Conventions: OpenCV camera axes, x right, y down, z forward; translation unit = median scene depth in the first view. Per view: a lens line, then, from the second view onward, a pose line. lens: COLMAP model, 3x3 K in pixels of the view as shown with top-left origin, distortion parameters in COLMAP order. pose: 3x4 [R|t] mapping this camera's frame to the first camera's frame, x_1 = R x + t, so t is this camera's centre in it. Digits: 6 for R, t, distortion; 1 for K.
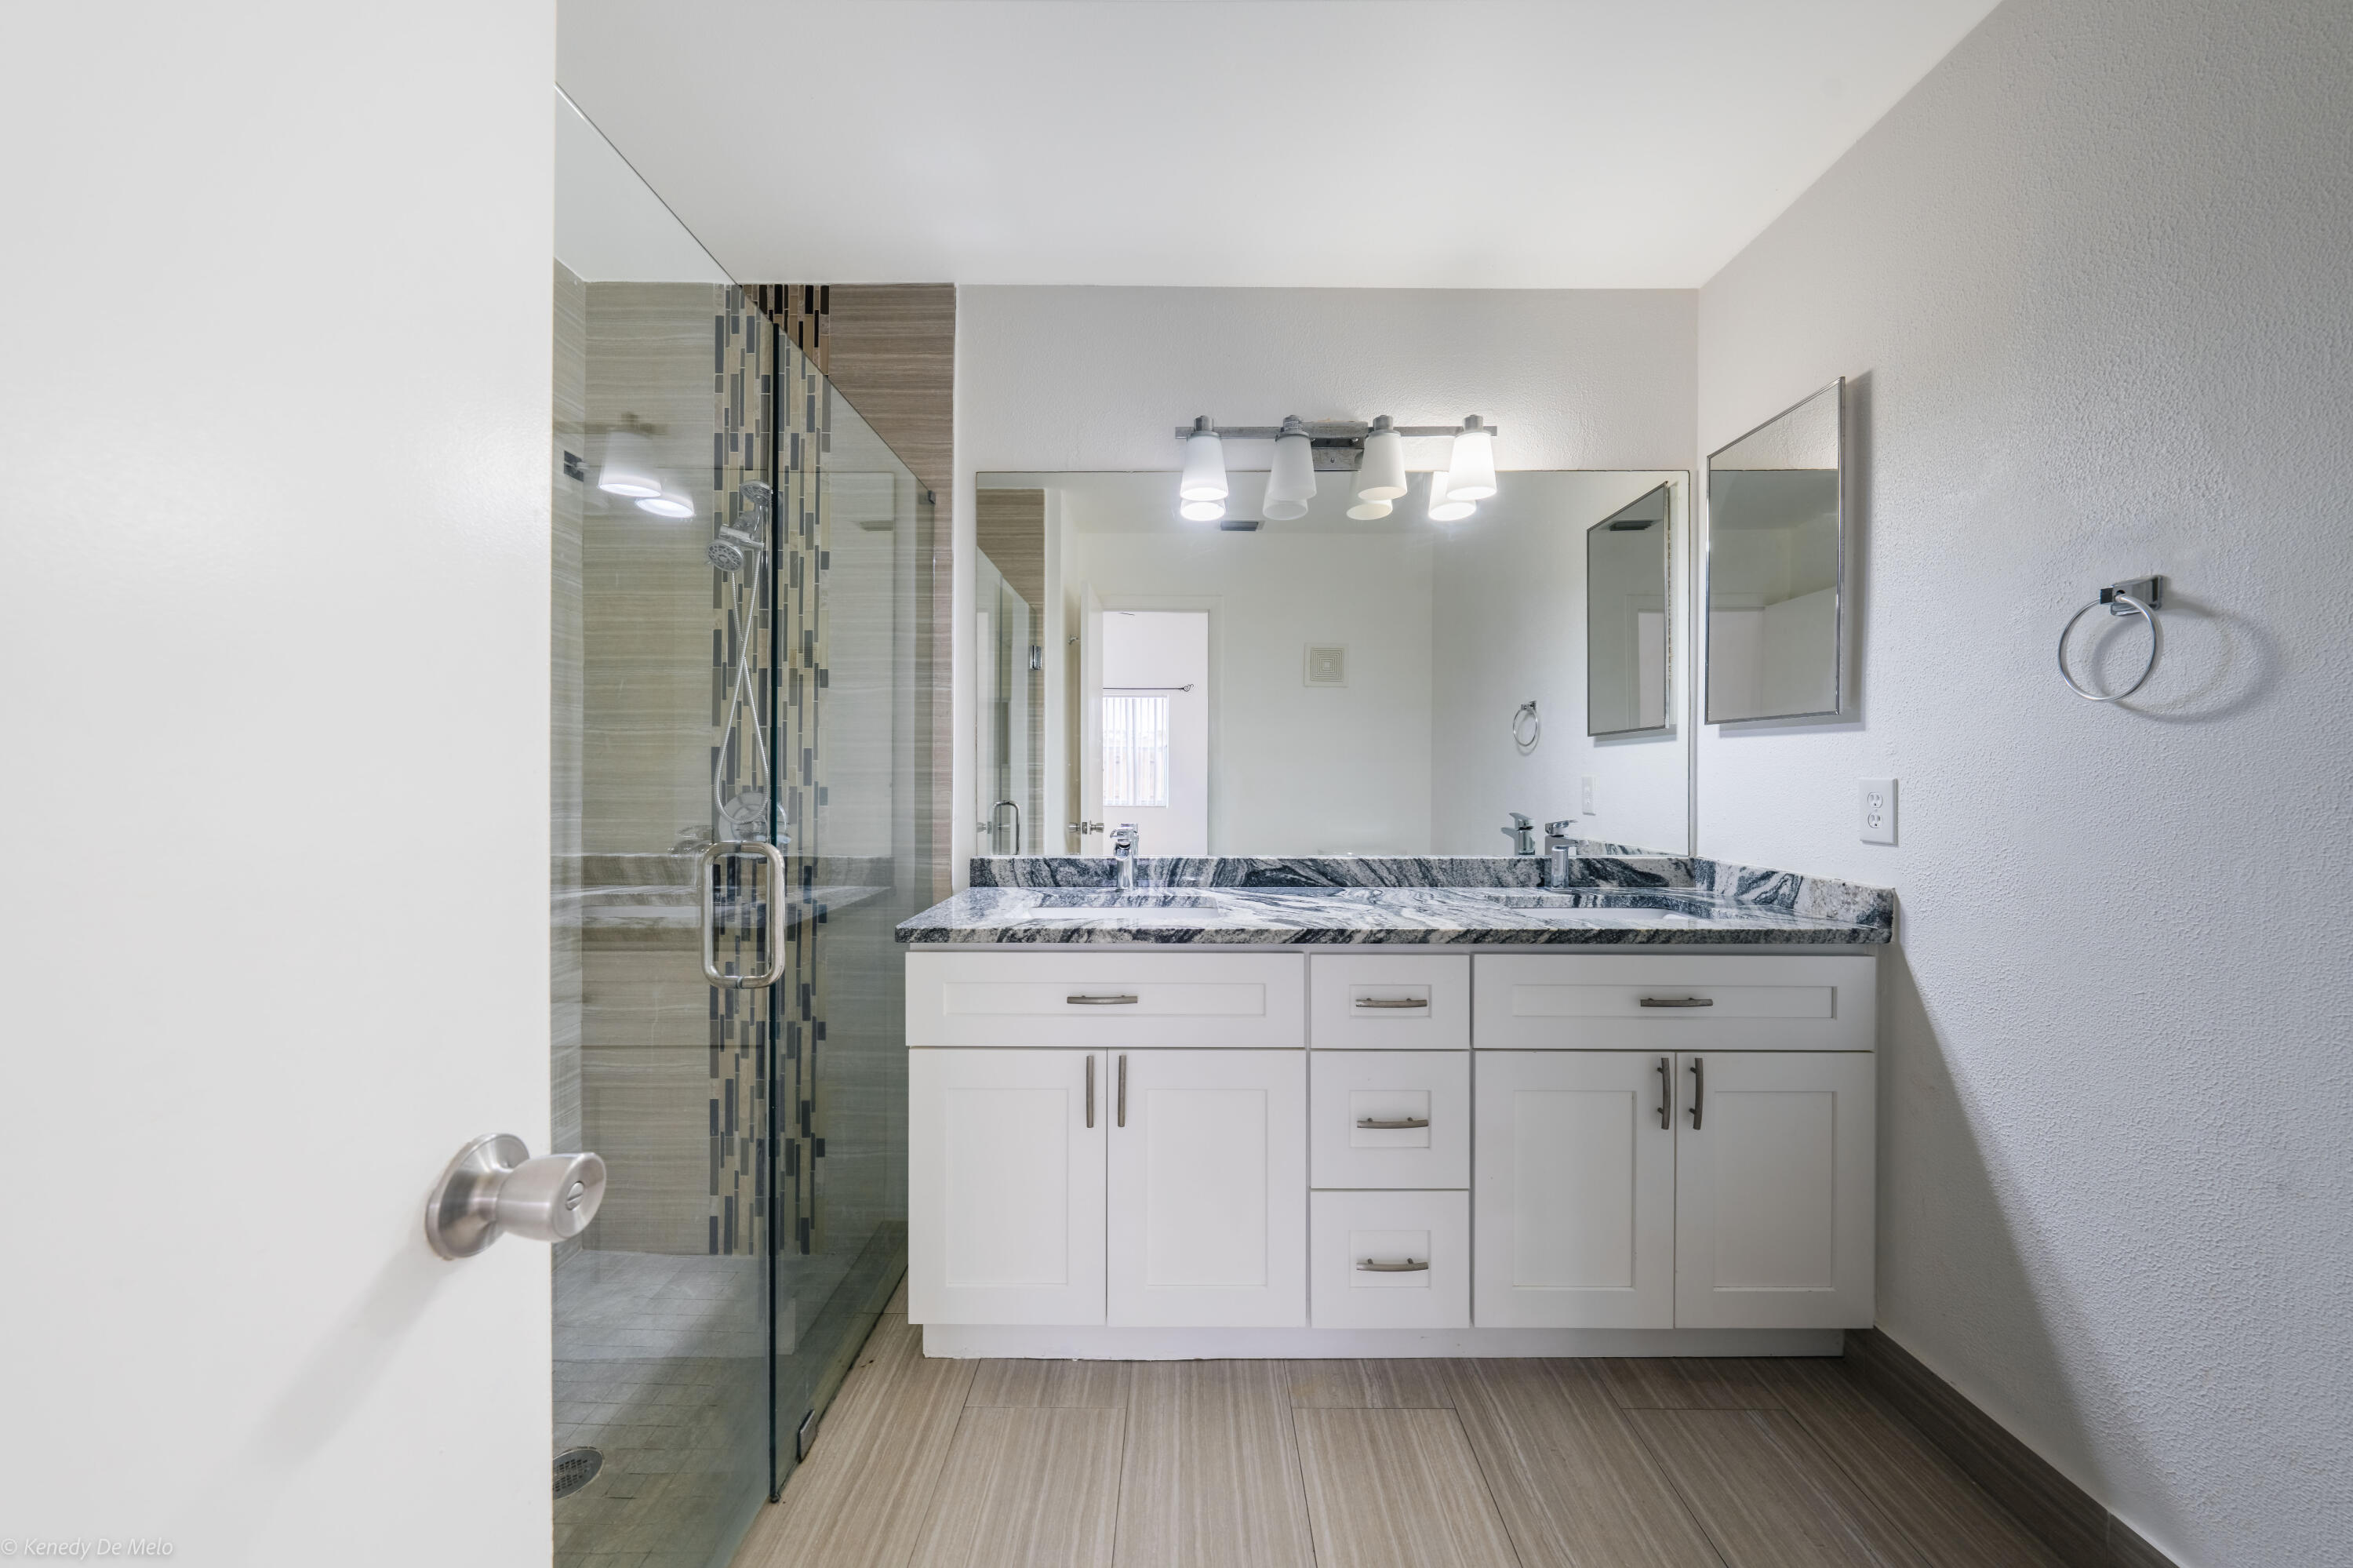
lens RADIAL K [[798.8, 0, 1179.4], [0, 798.8, 775.3], [0, 0, 1]] dist [-0.001901, -0.000293]
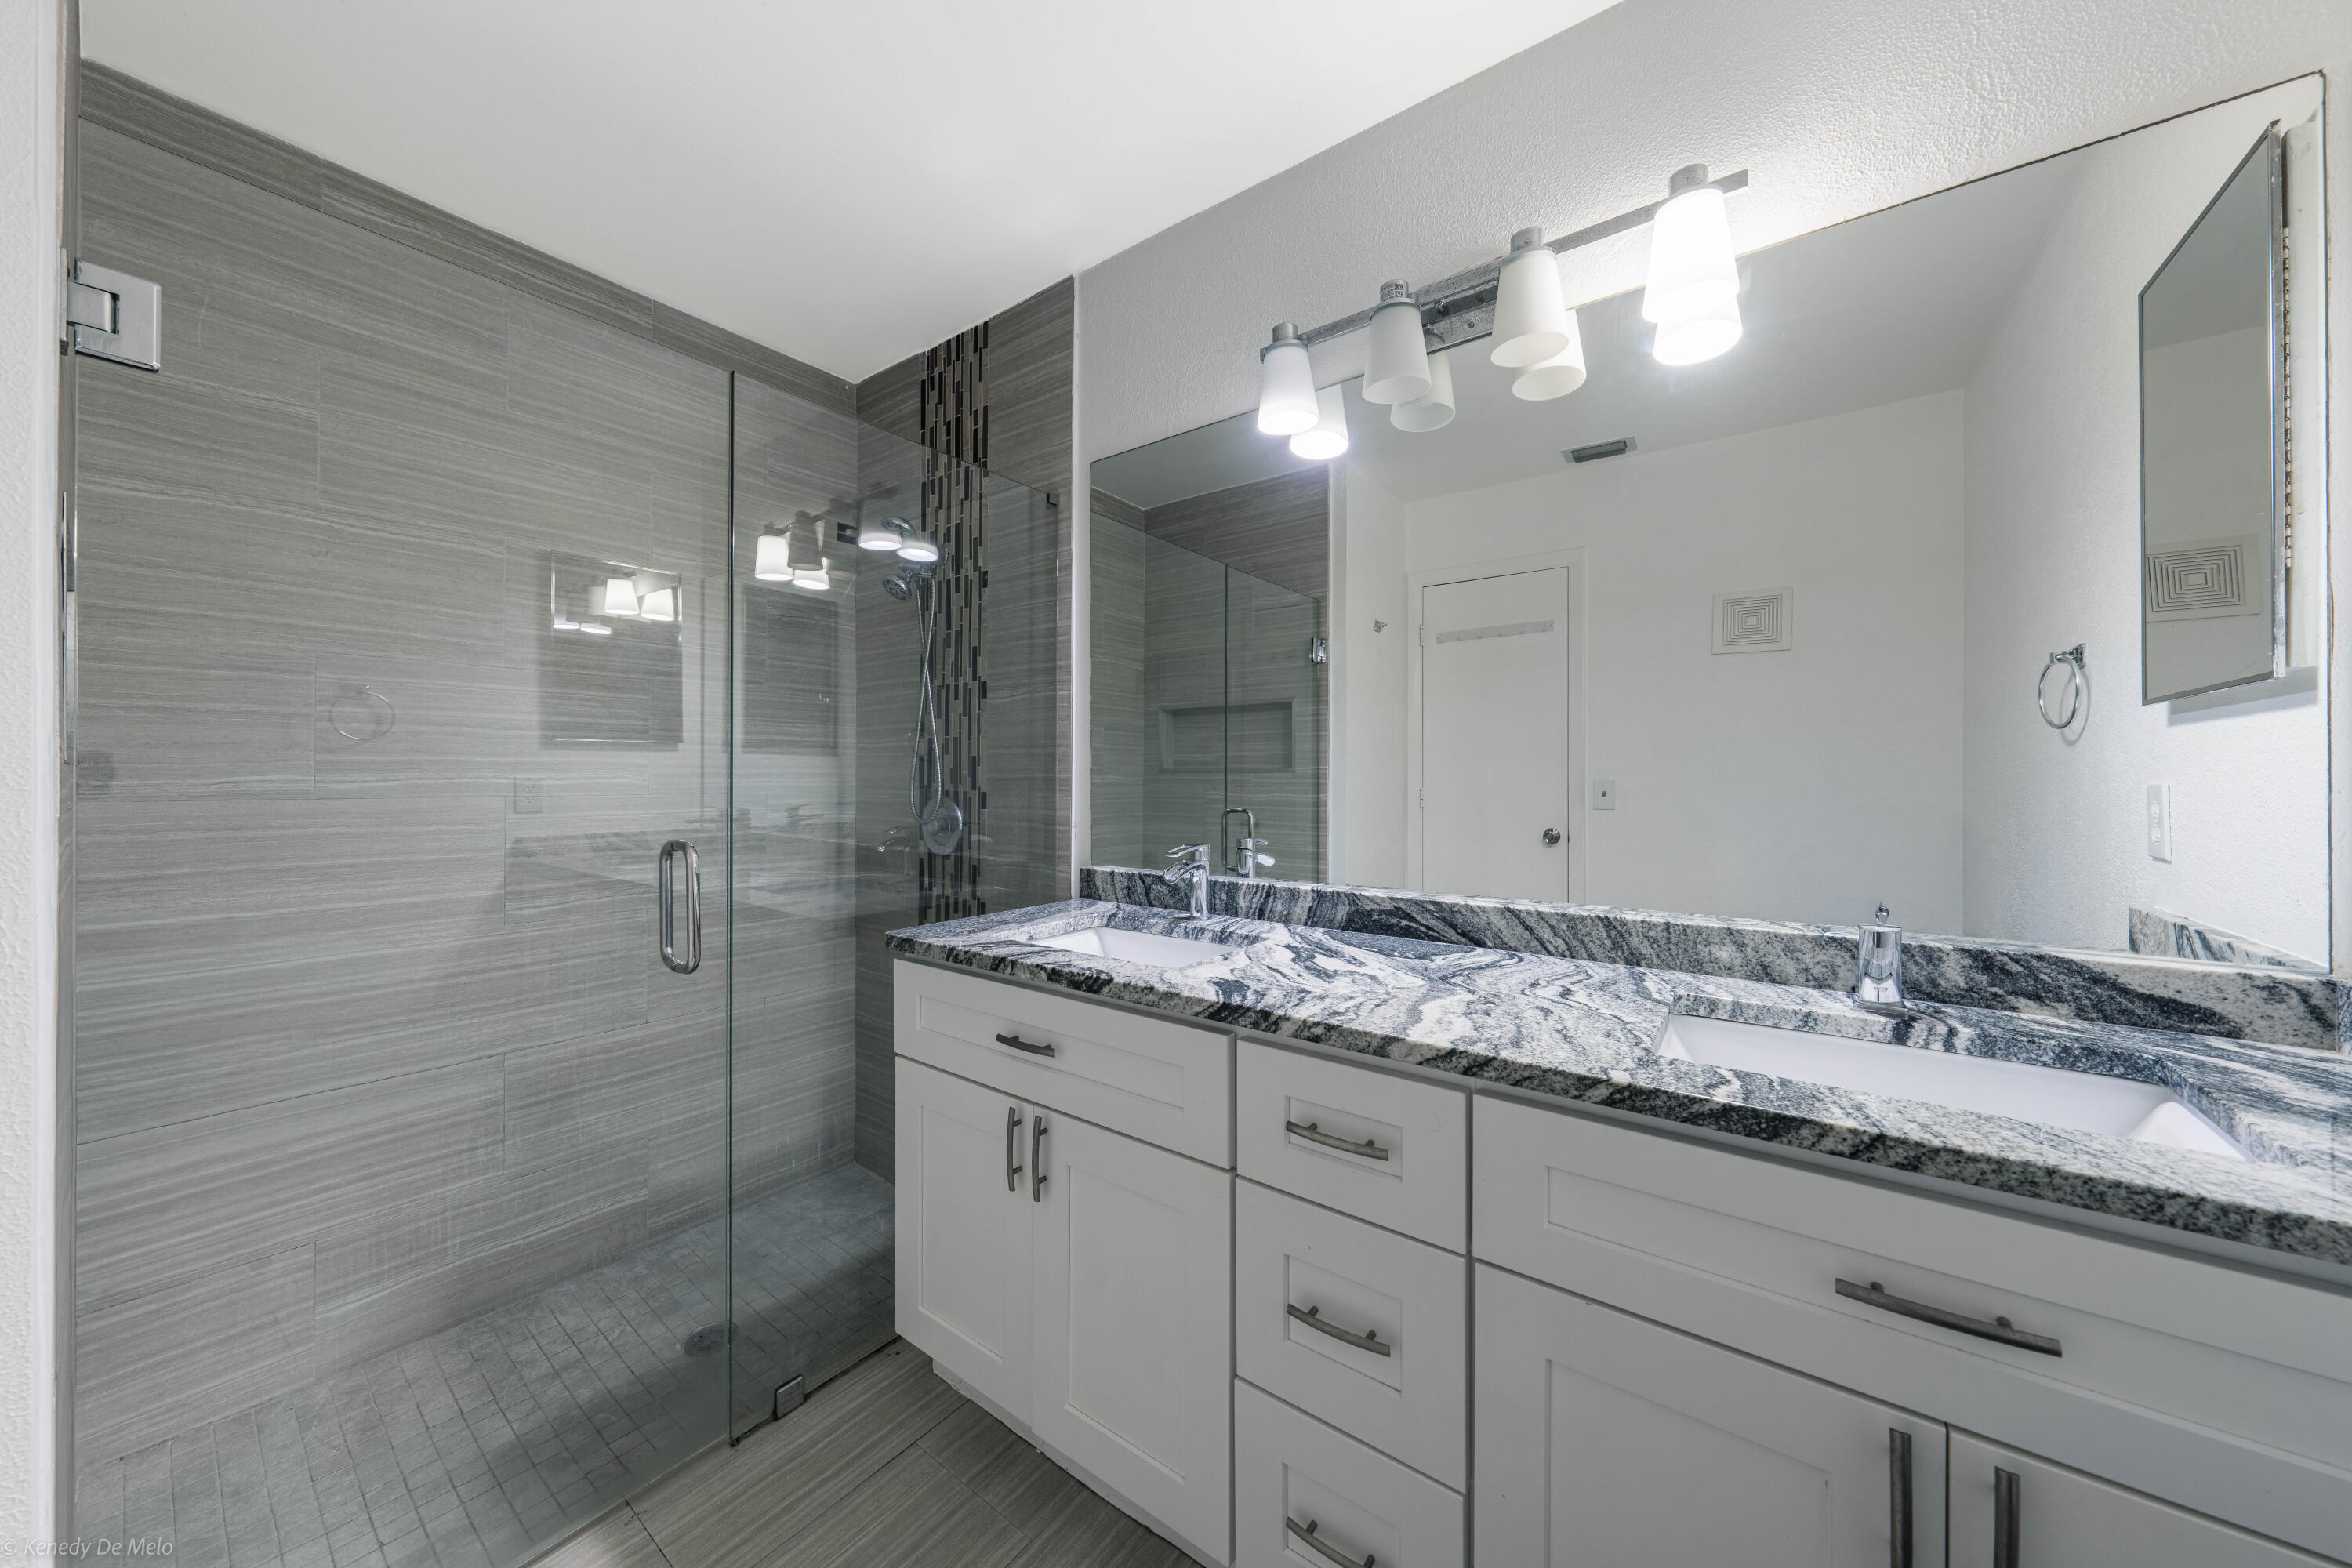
lens RADIAL K [[798.5, 0, 1178.9], [0, 798.5, 775.3], [0, 0, 1]] dist [-0.001901, -0.000293]
pose [[0.804759, -0.002277, -0.593598, 0.402622], [0.000418, 0.999995, -0.003269, -0.003946], [0.593602, 0.002382, 0.804755, 0.301196]]
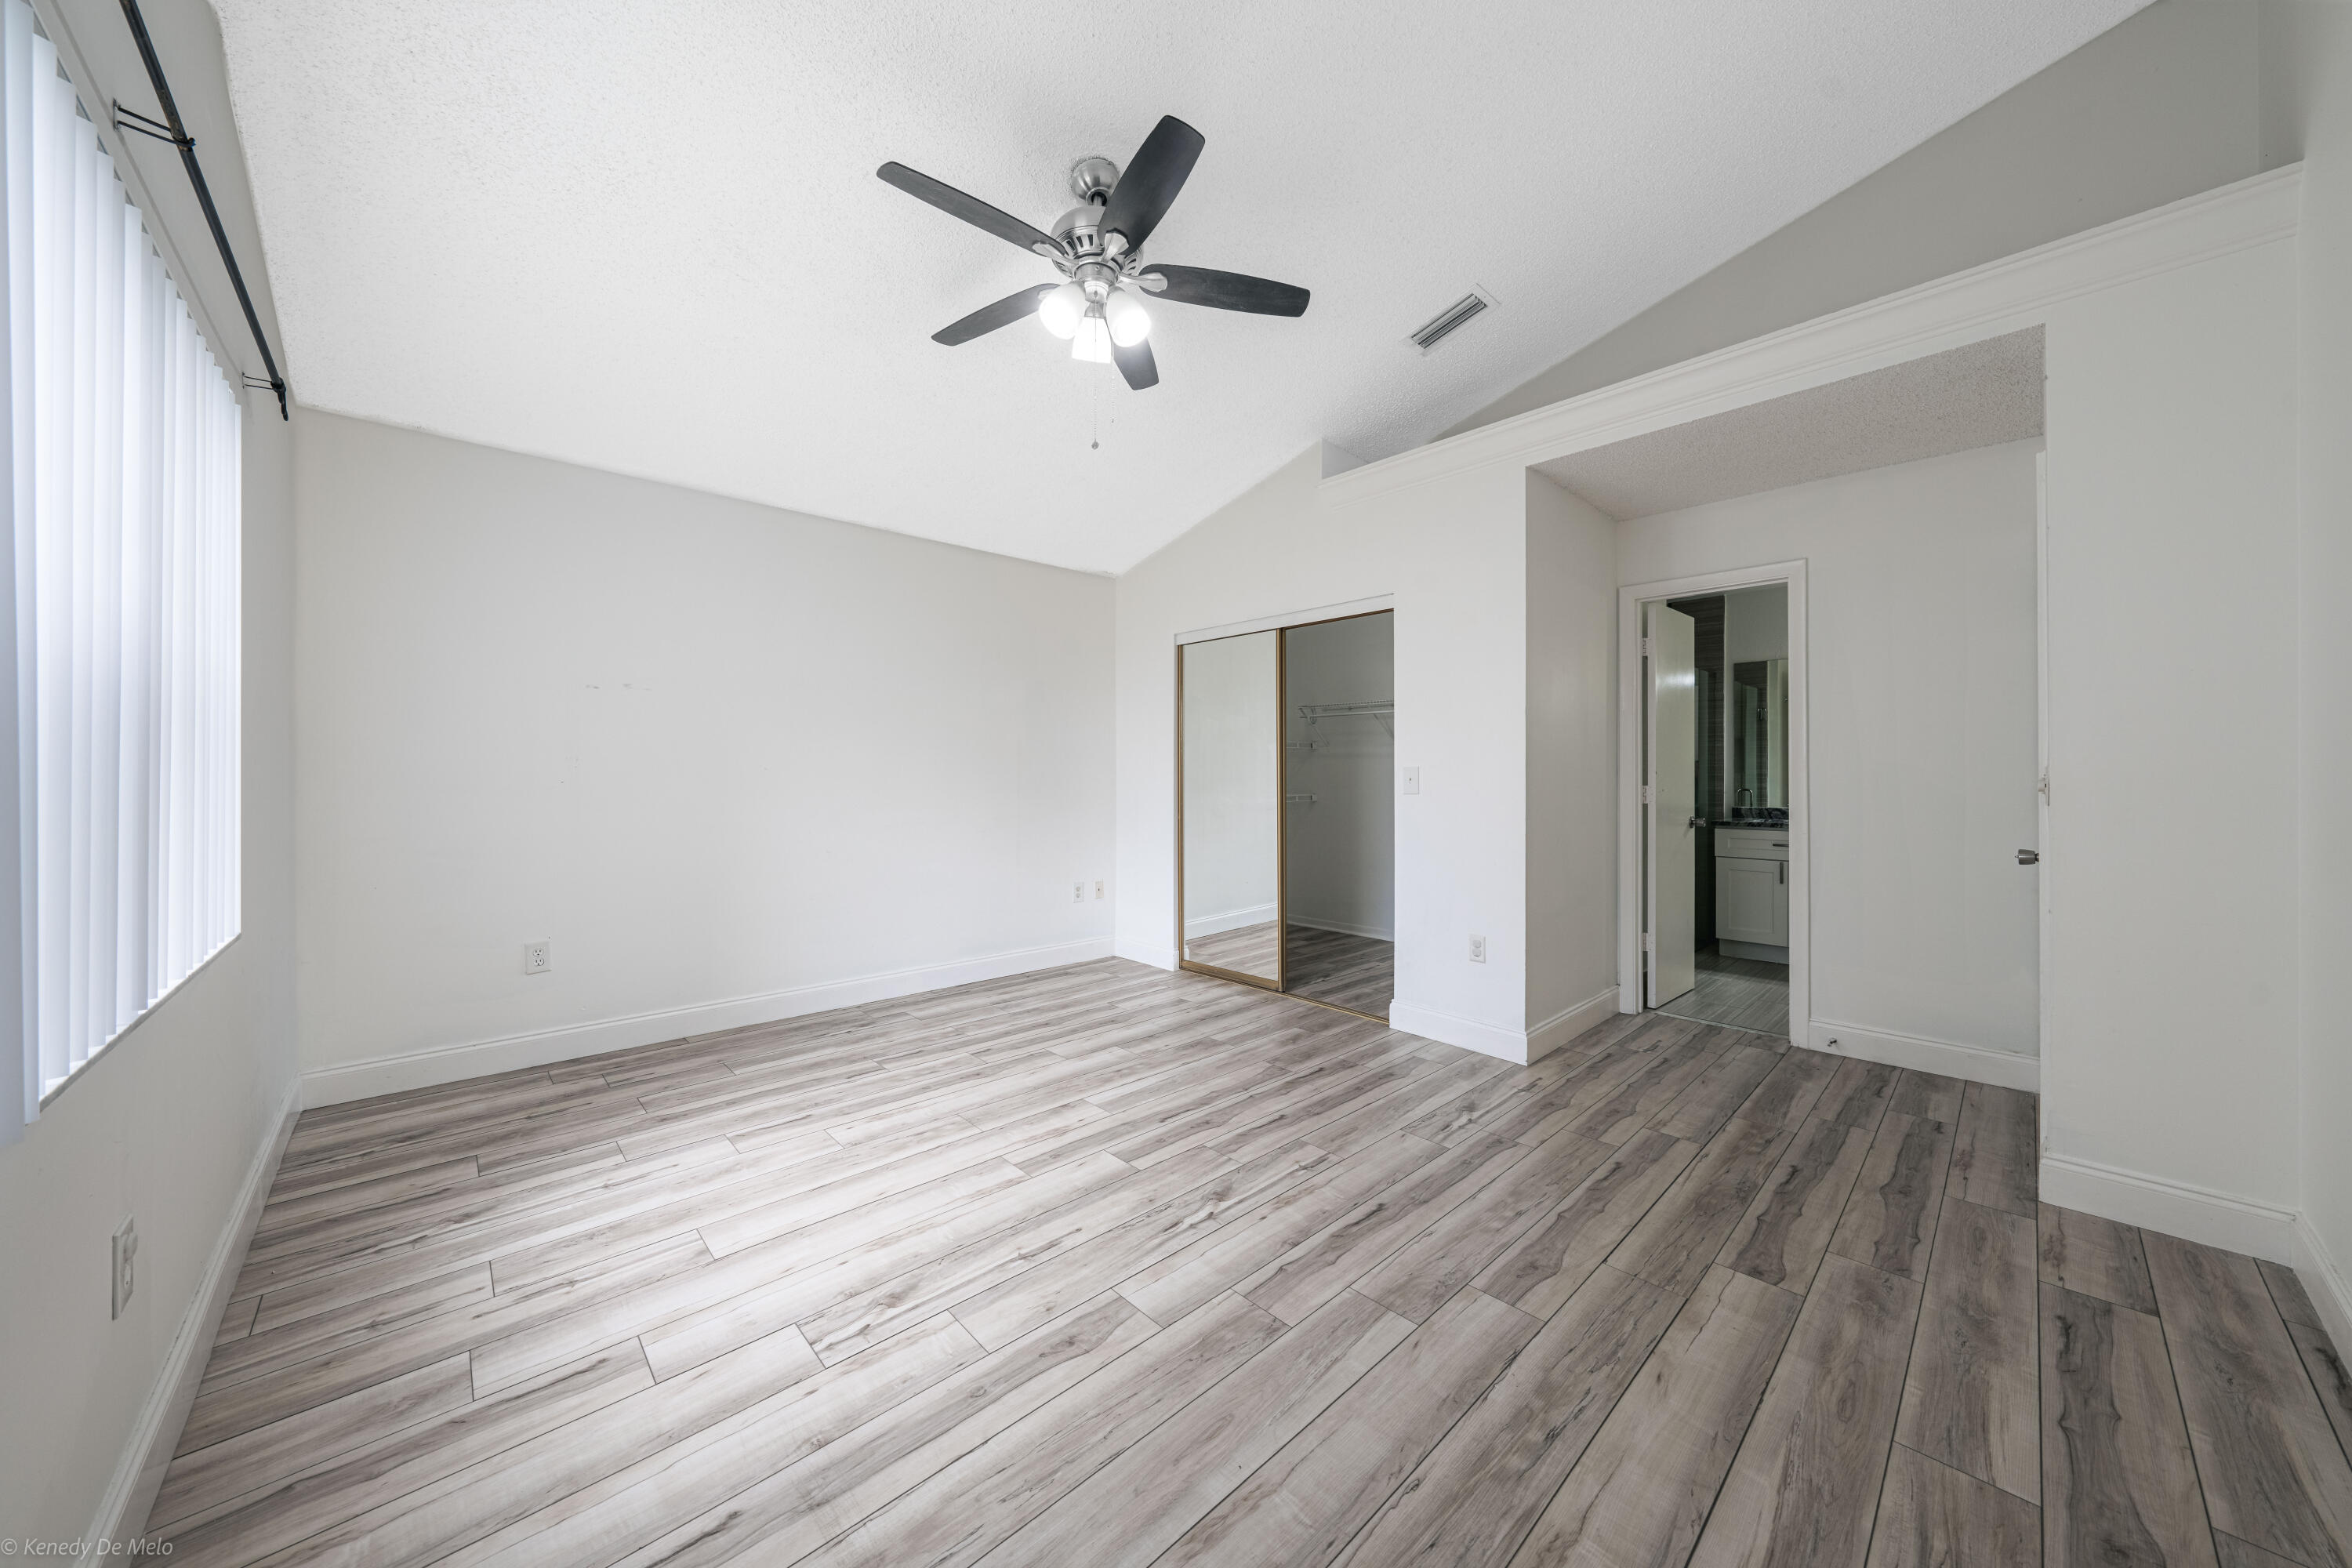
lens RADIAL K [[798.5, 0, 1178.9], [0, 798.5, 775.3], [0, 0, 1]] dist [-0.001901, -0.000293]
pose [[0.688813, -0.000141, -0.724939, 0.410663], [-0.002303, 0.999995, -0.002383, 0.007551], [0.724935, 0.003310, 0.688809, -2.238268]]
